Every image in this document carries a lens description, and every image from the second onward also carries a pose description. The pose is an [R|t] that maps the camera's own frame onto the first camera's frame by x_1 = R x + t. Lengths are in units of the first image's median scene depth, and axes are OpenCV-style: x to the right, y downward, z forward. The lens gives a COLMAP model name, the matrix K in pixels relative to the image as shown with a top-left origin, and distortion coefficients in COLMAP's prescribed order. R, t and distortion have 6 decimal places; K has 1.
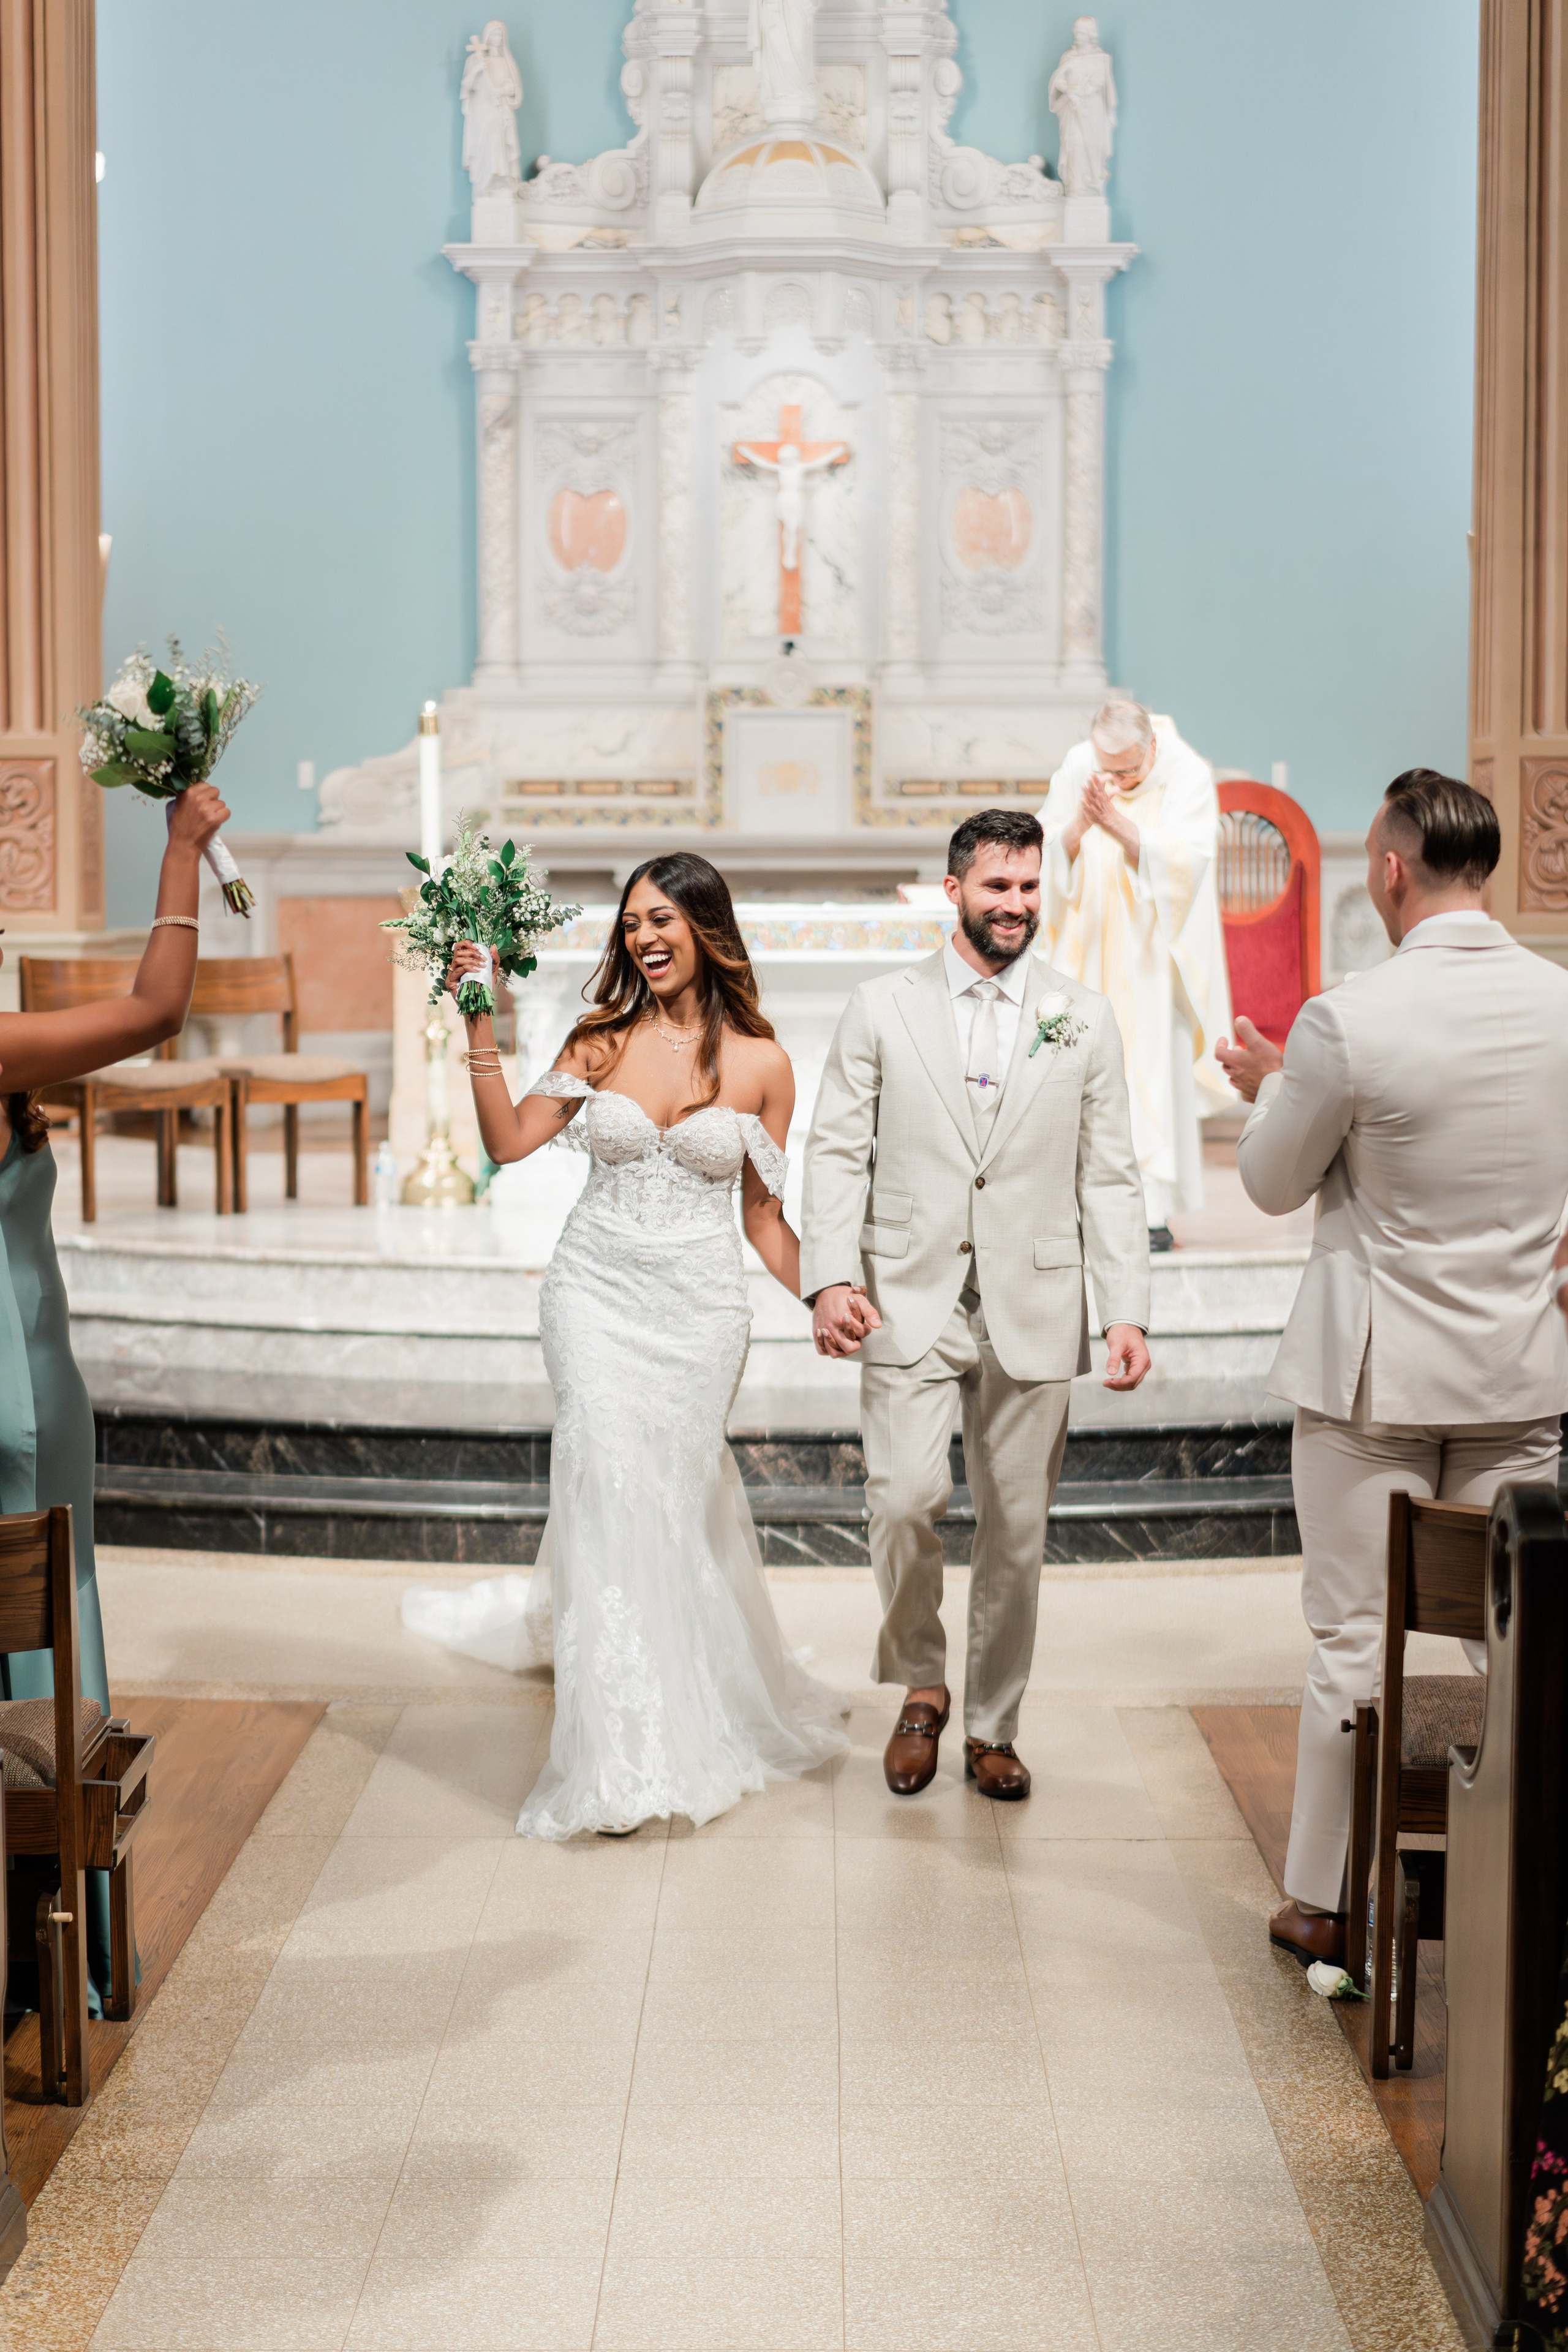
lens RADIAL K [[3842.9, 0, 727.3], [0, 3842.9, 1177.7], [0, 0, 1]] dist [0.029046, -0.297719]
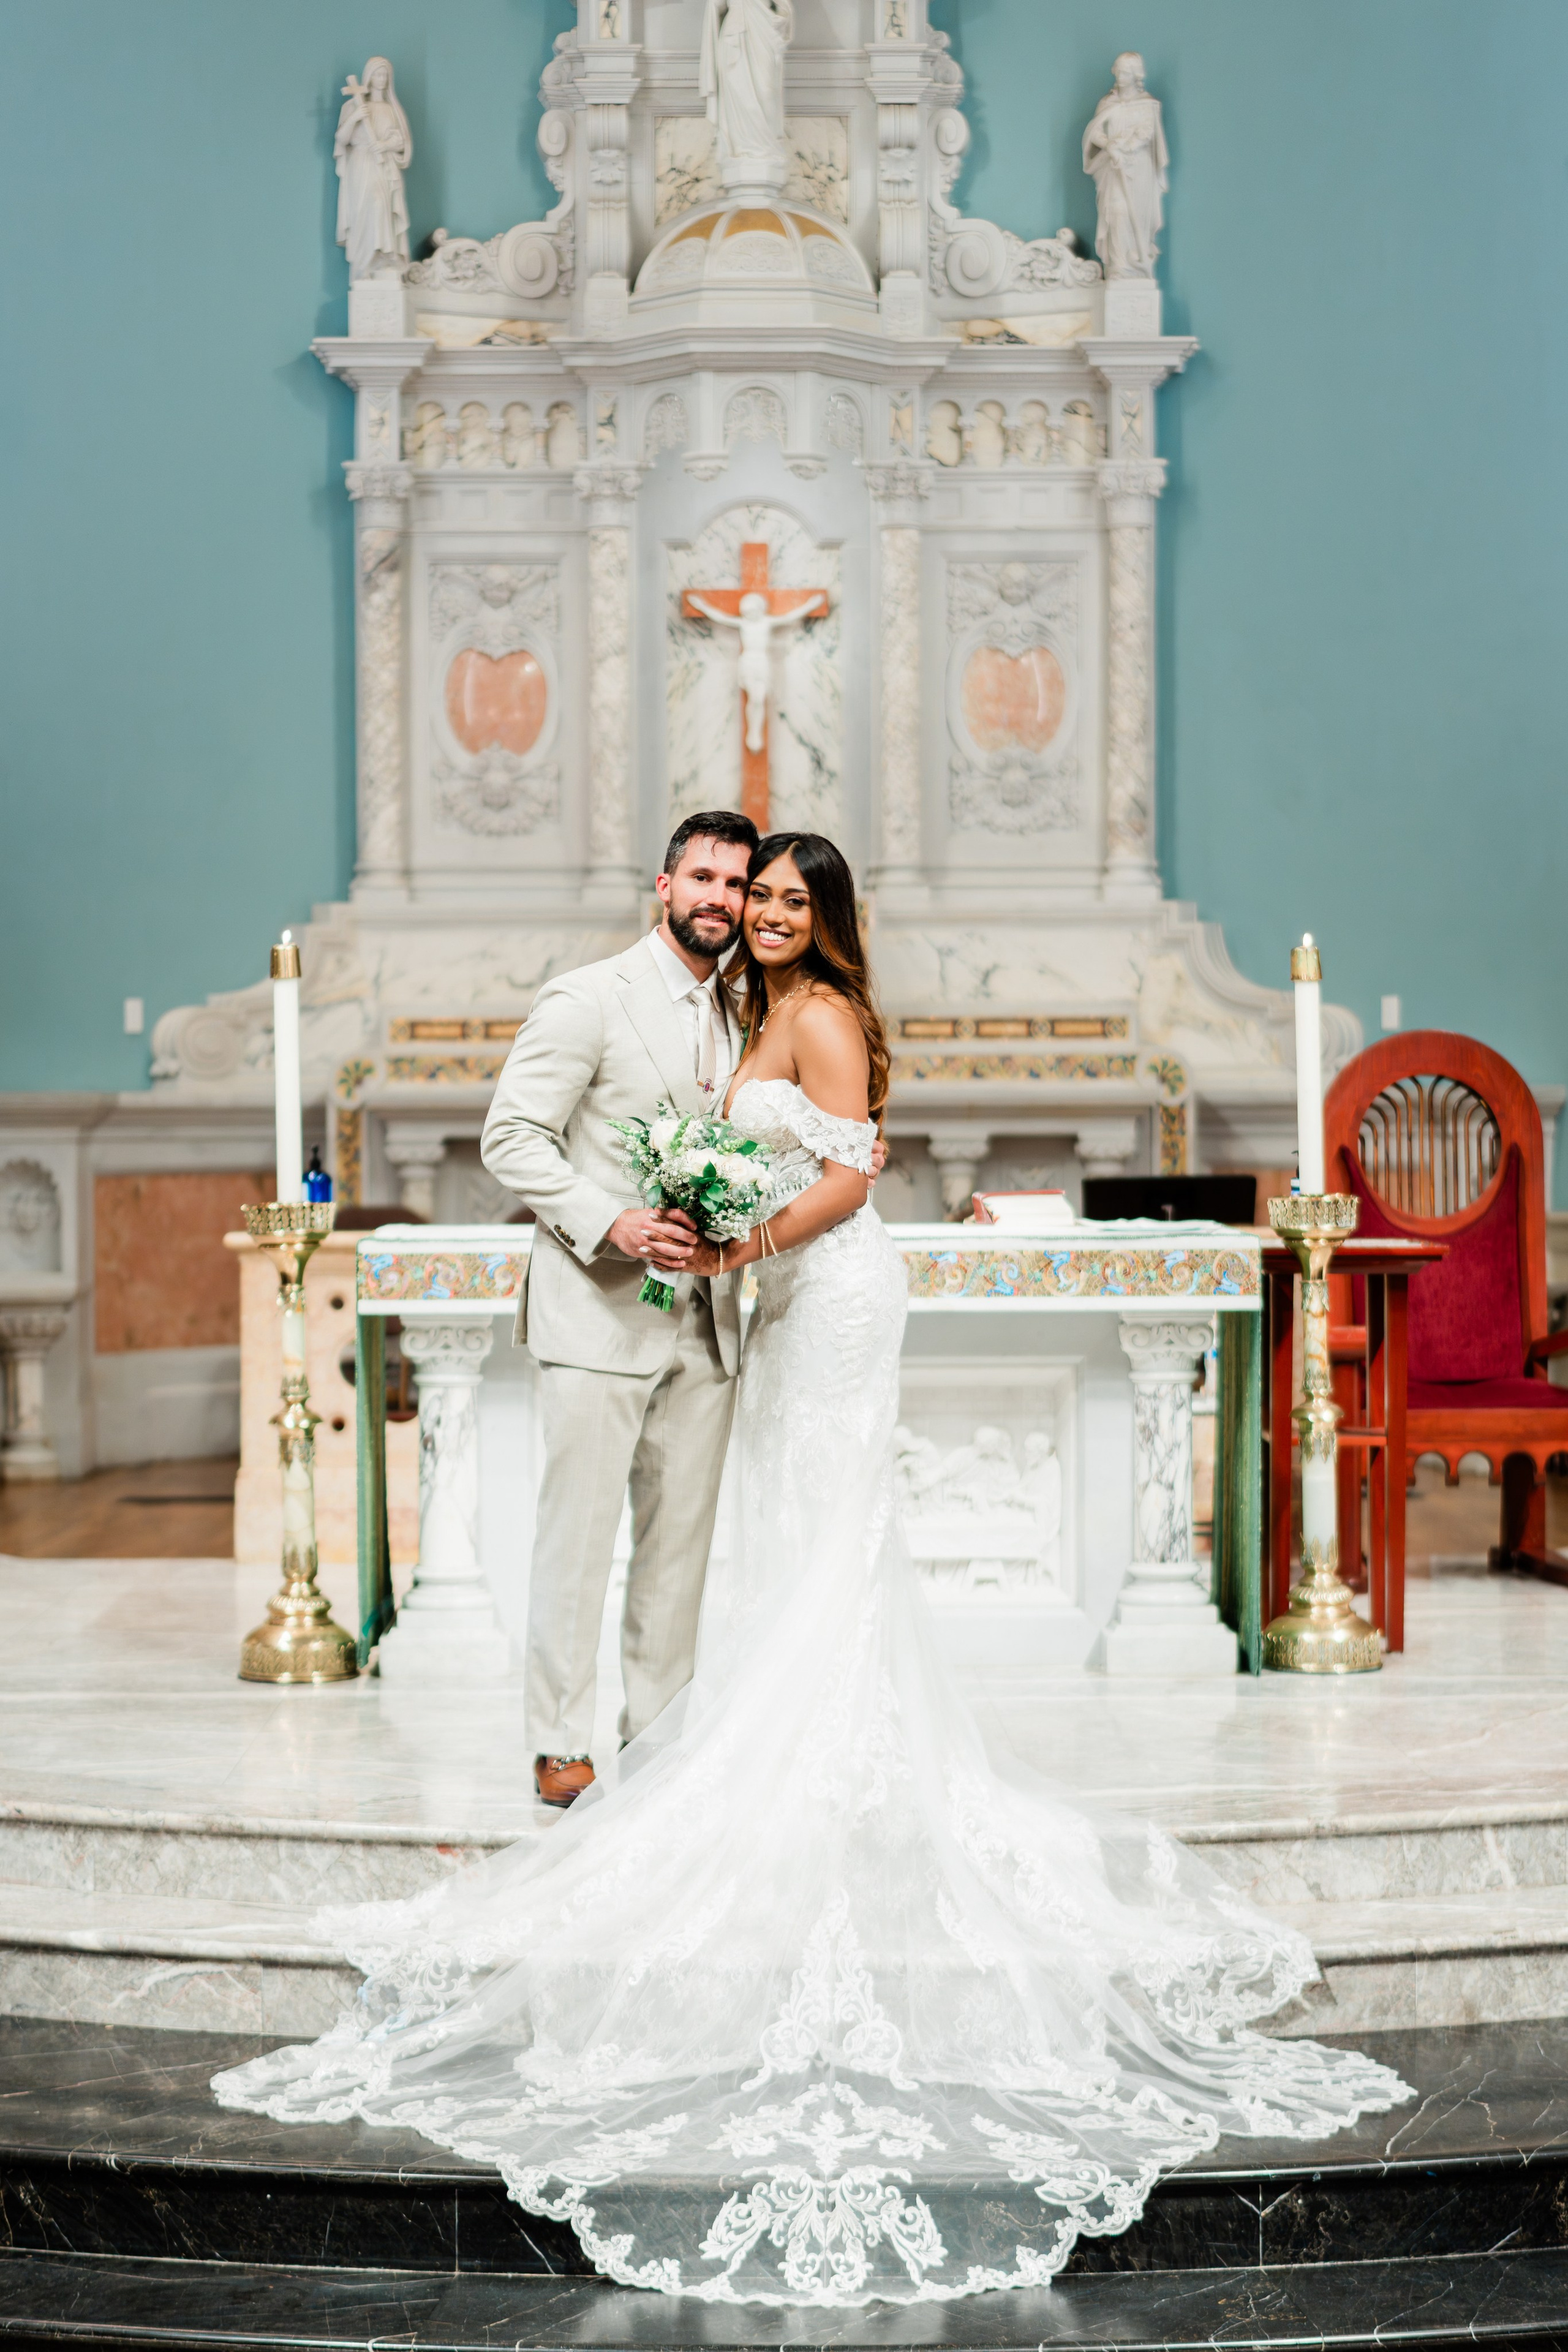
lens RADIAL K [[3844.5, 0, 679.6], [0, 3844.5, 1175.6], [0, 0, 1]] dist [0.002189, -0.122019]
pose [[0.999796, -0.004303, 0.019721, -0.015199], [0.005361, 0.998532, -0.053904, -0.030162], [-0.019460, 0.053999, 0.998351, 0.226413]]
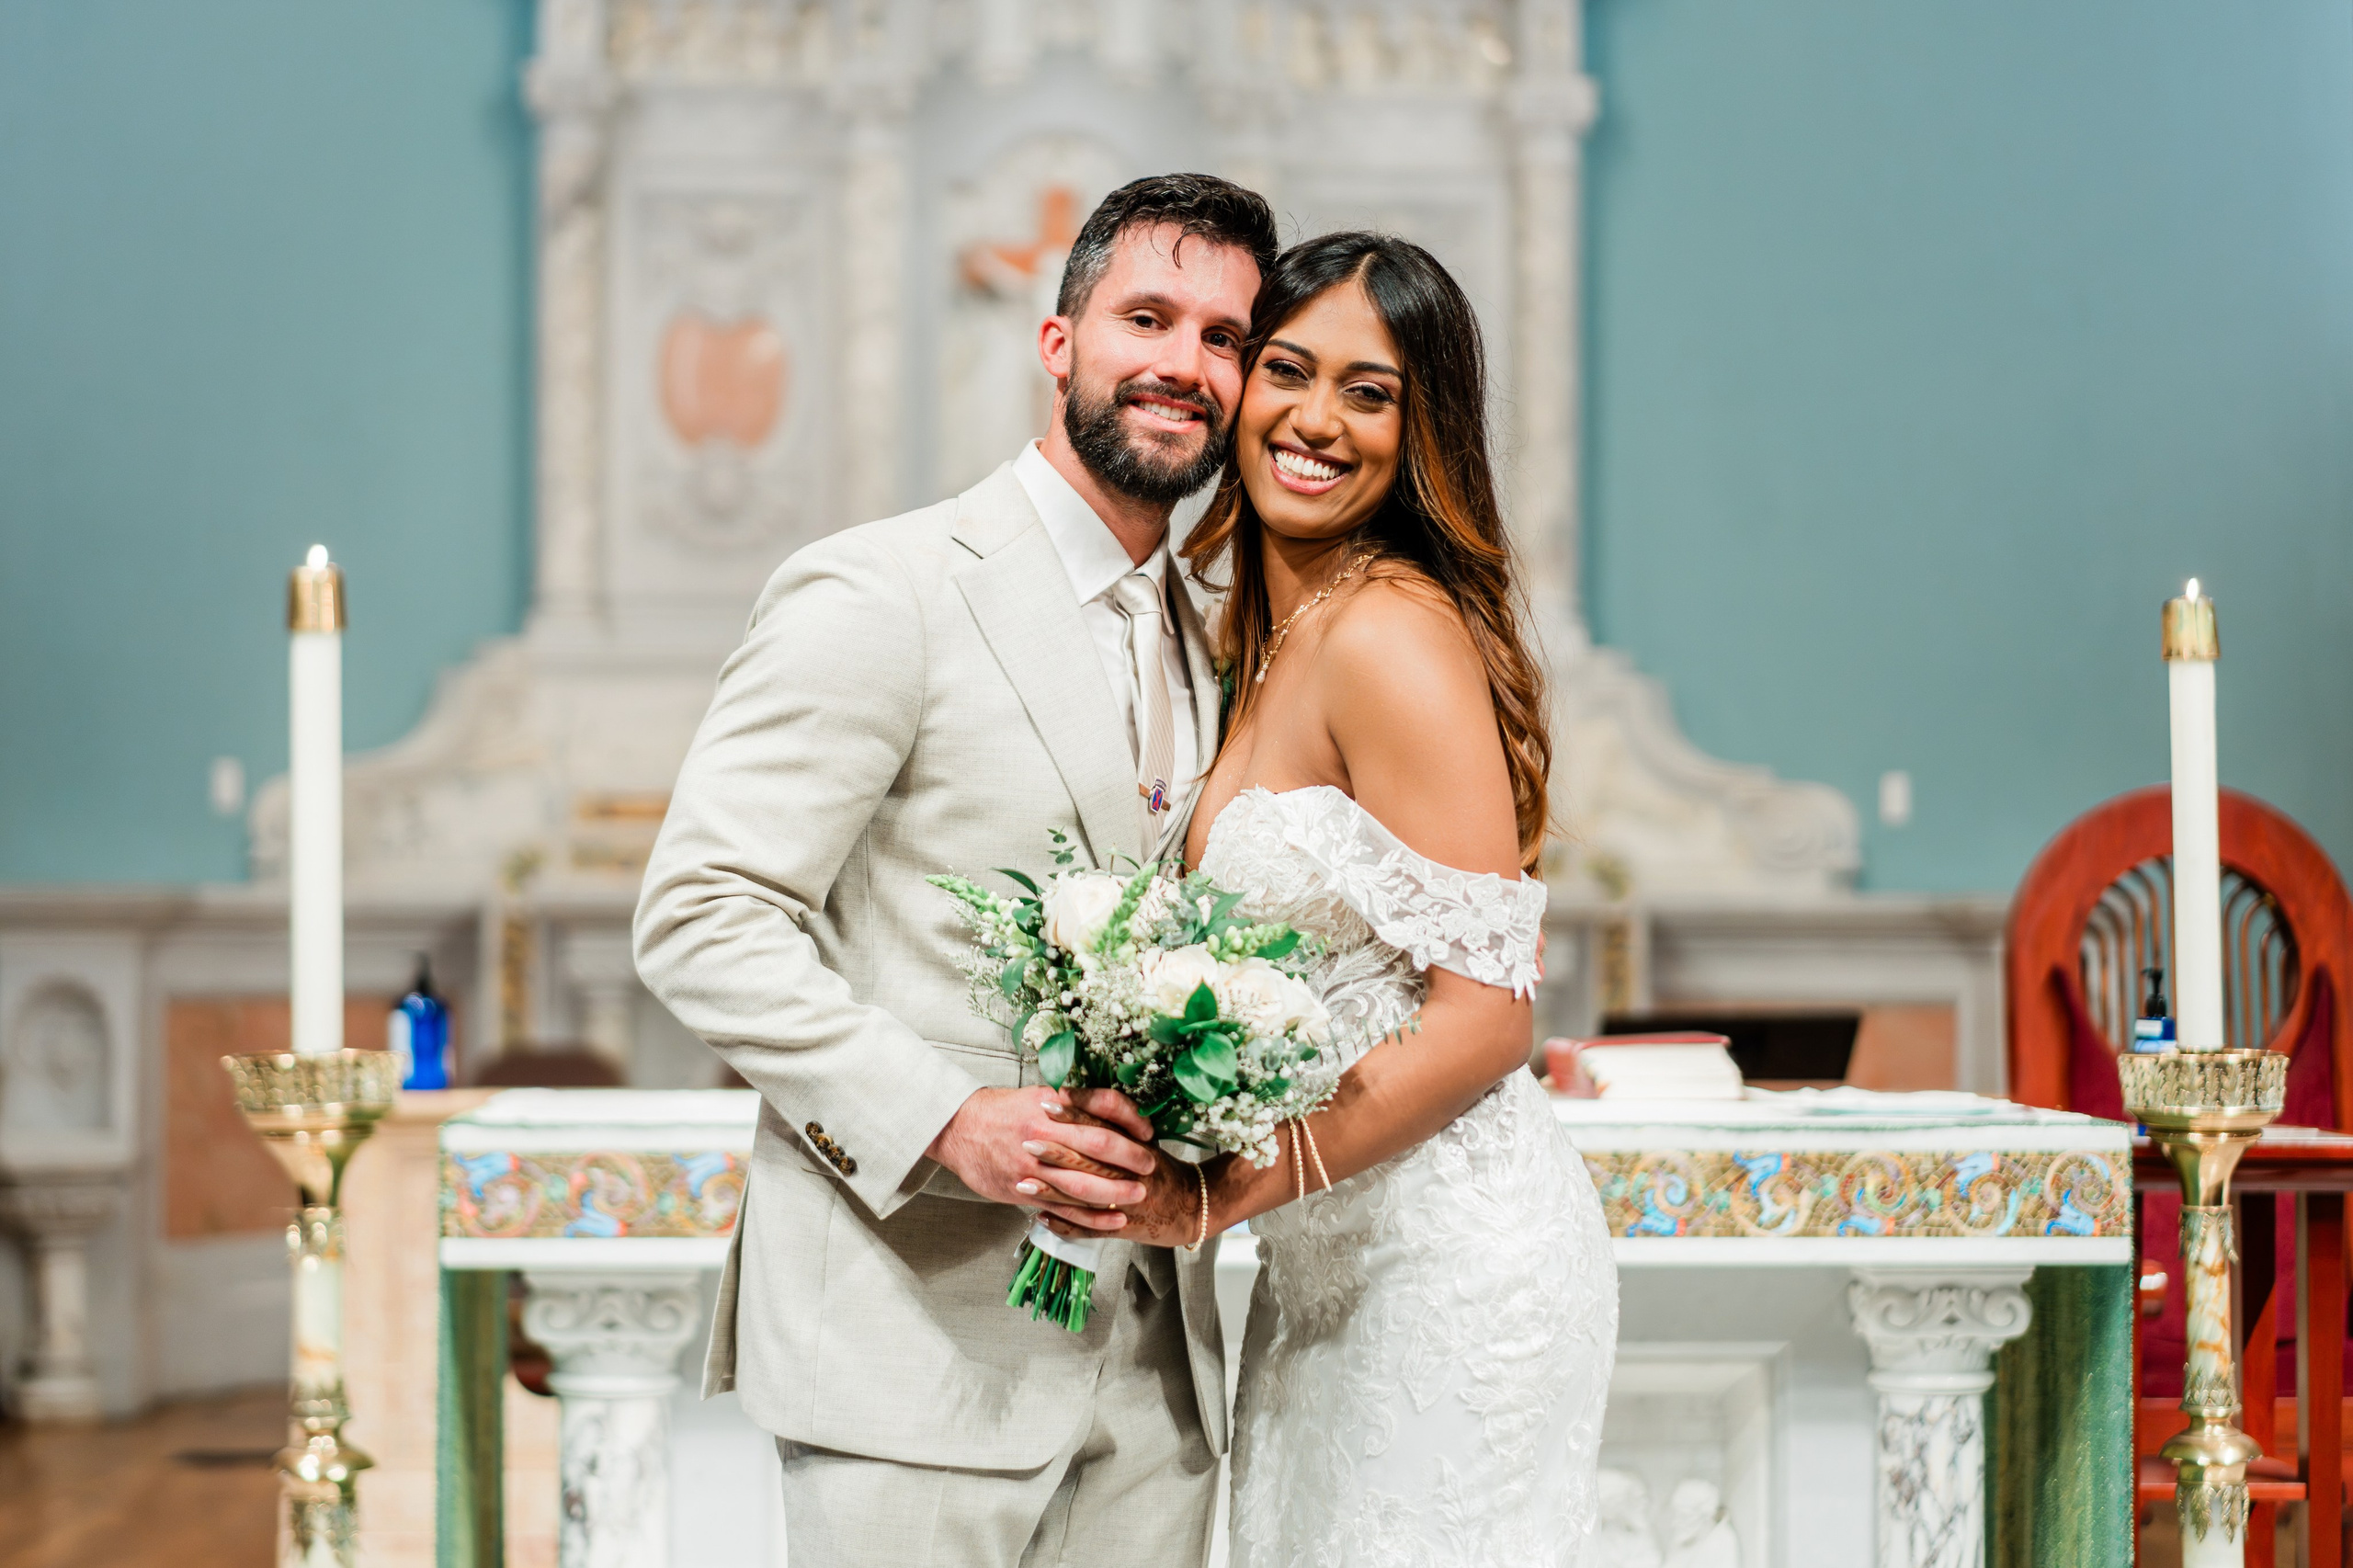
lens RADIAL K [[3566.5, 0, 1061.1], [0, 3566.5, 841.3], [0, 0, 1]] dist [0.006914, 0.015134]
pose [[0.997710, 0.005345, 0.067426, -0.020965], [0.001392, 0.995039, -0.099472, -0.042785], [-0.067623, 0.099338, 0.992753, 0.457573]]
